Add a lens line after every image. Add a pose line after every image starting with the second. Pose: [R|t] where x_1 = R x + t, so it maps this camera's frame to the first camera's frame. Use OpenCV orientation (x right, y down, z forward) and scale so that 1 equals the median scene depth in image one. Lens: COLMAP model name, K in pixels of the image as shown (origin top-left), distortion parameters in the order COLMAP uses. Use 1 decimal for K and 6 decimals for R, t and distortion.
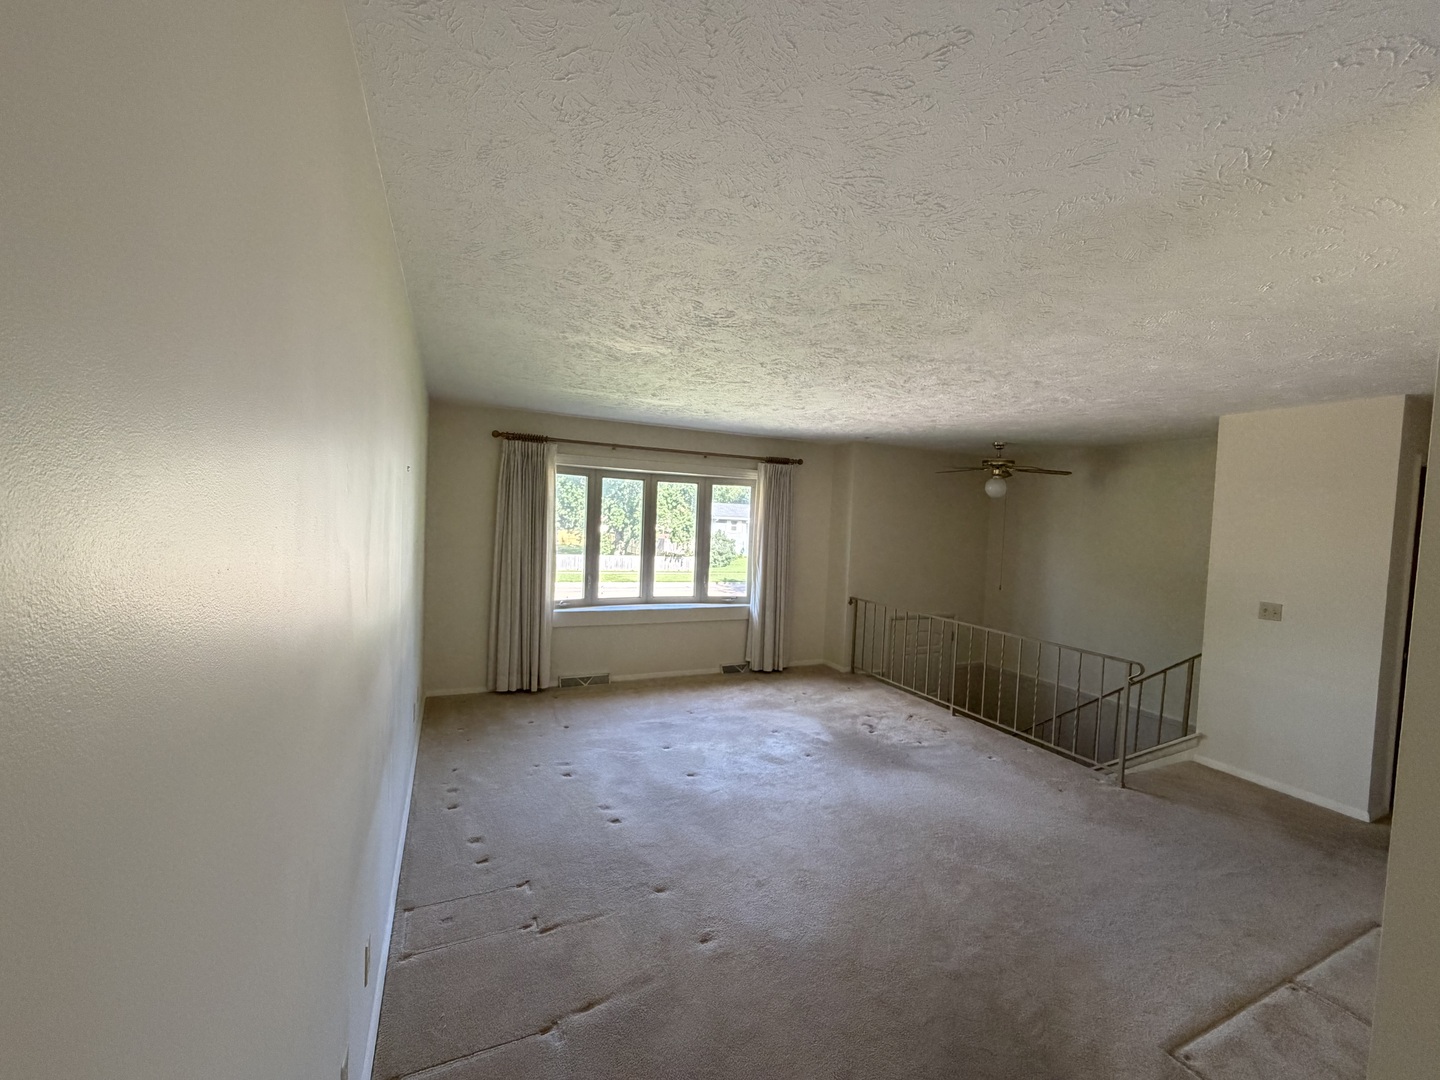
lens RADIAL K [[571.1, 0, 721.3], [0, 571.1, 544.5], [0, 0, 1]] dist [-0.001104, 0.001128]
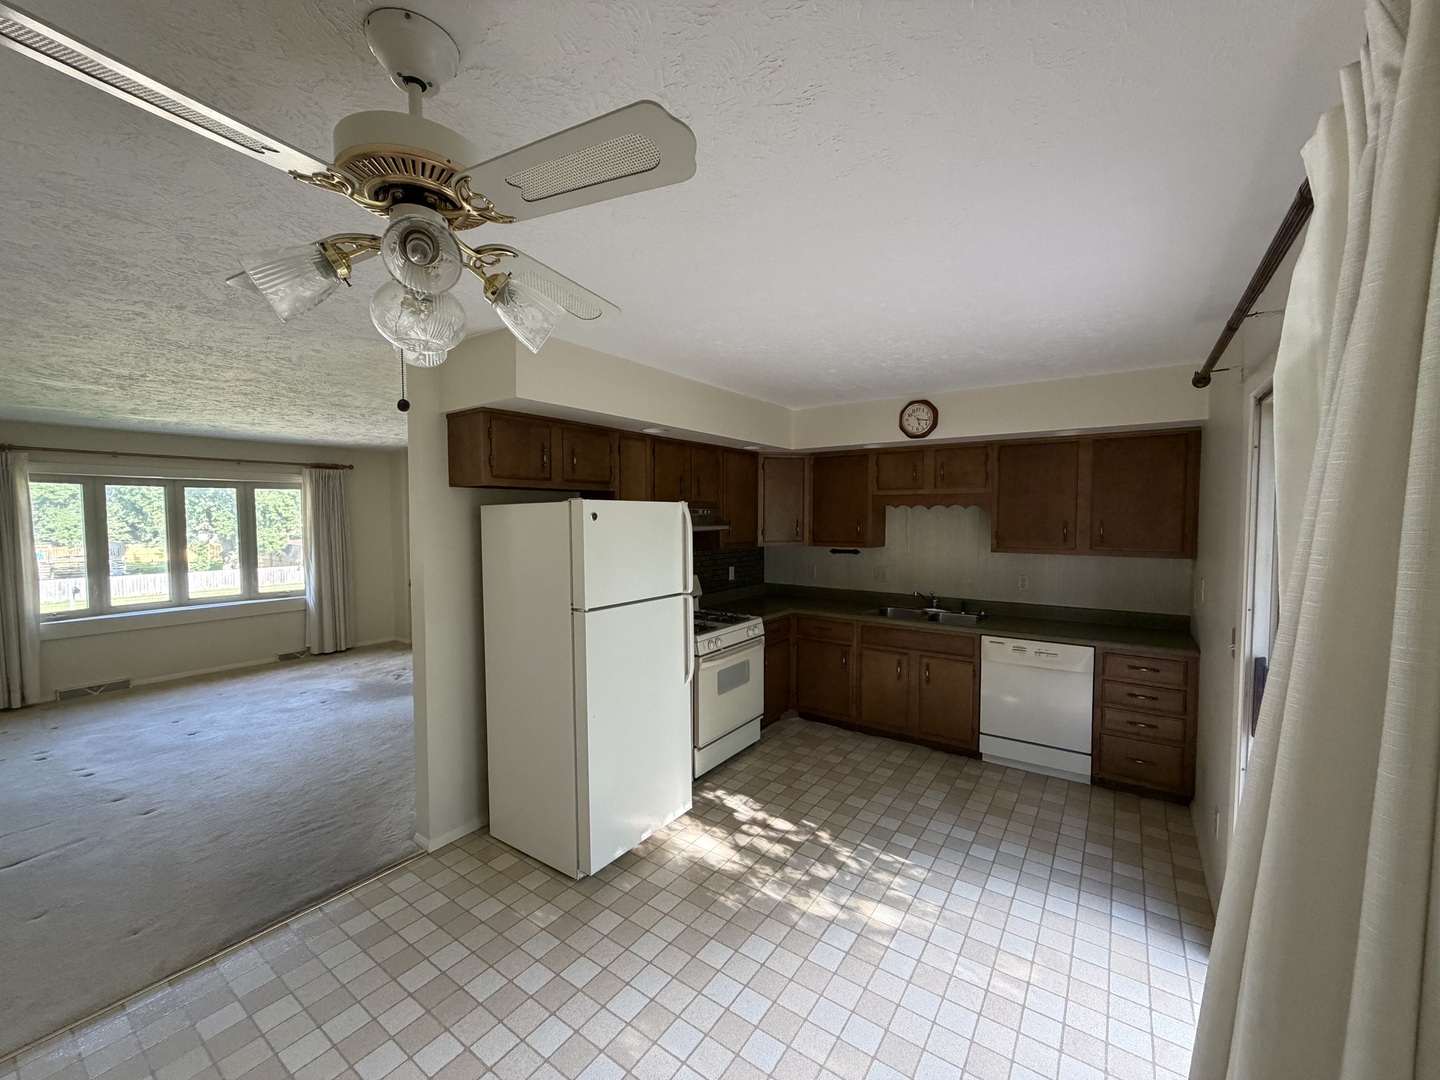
lens RADIAL K [[571.1, 0, 718.7], [0, 571.1, 540.3], [0, 0, 1]] dist [-0.001104, 0.001128]
pose [[0.868793, -0.068327, 0.490438, 0.254692], [0.065621, 0.997586, 0.022737, 0.030100], [-0.490808, 0.012430, 0.871179, -0.438156]]
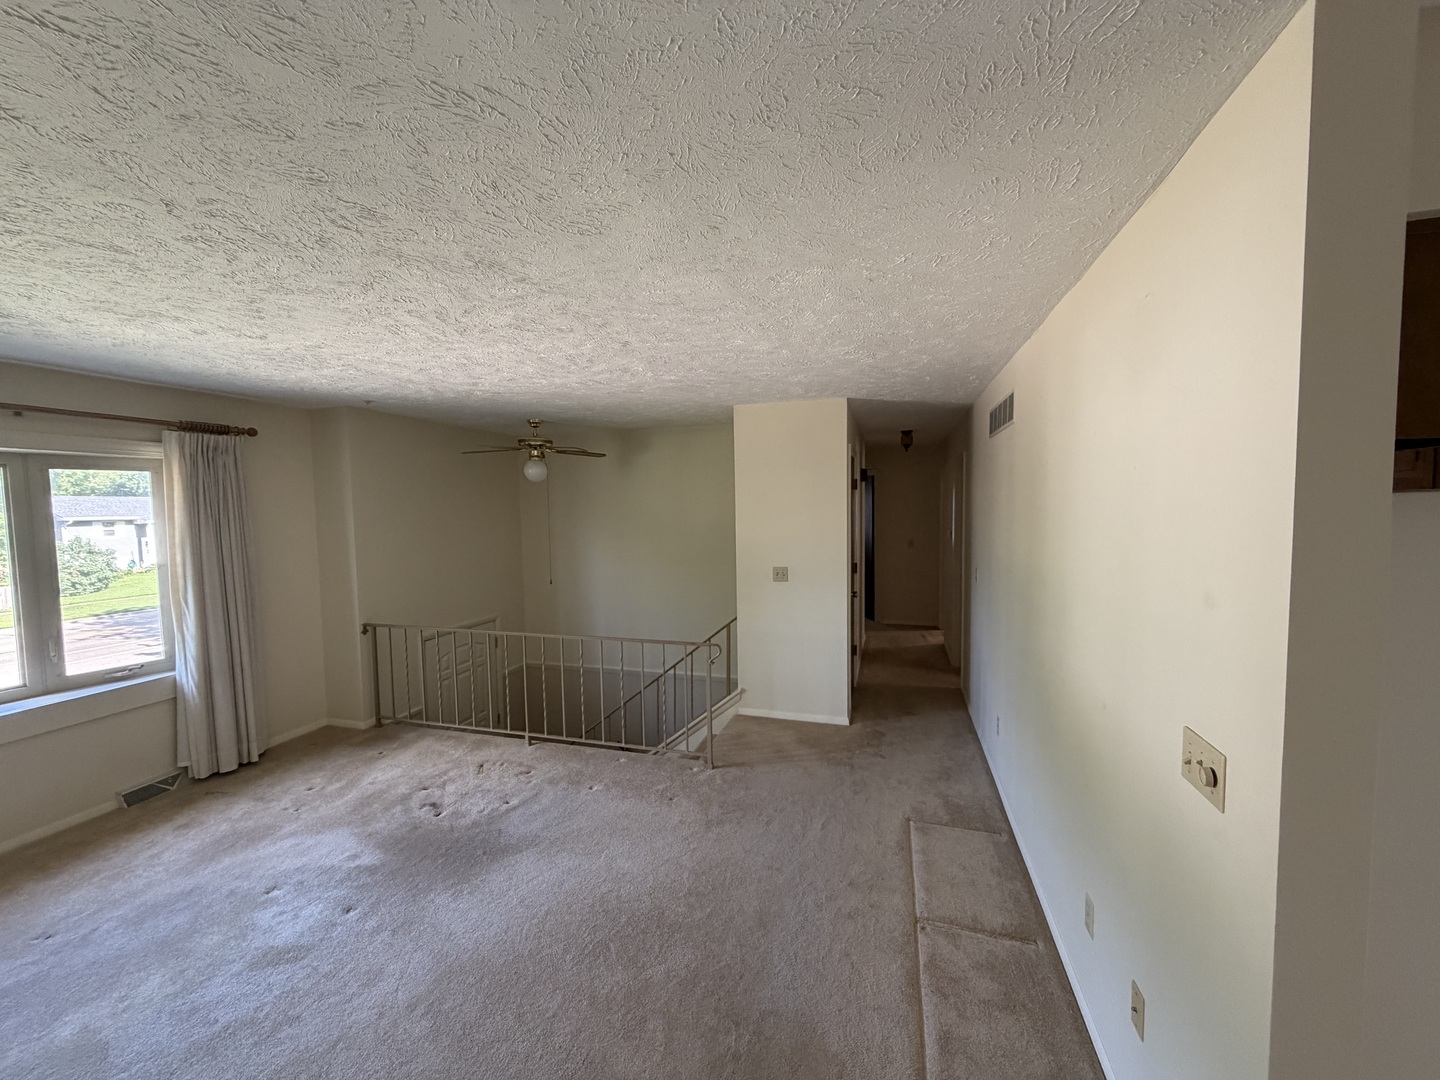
lens RADIAL K [[571.1, 0, 712.9], [0, 571.1, 541.1], [0, 0, 1]] dist [-0.001104, 0.001128]
pose [[0.667959, -0.096519, 0.737912, -0.001163], [0.078723, 0.995155, 0.058906, -0.024734], [-0.740022, 0.018744, 0.672321, 0.232415]]
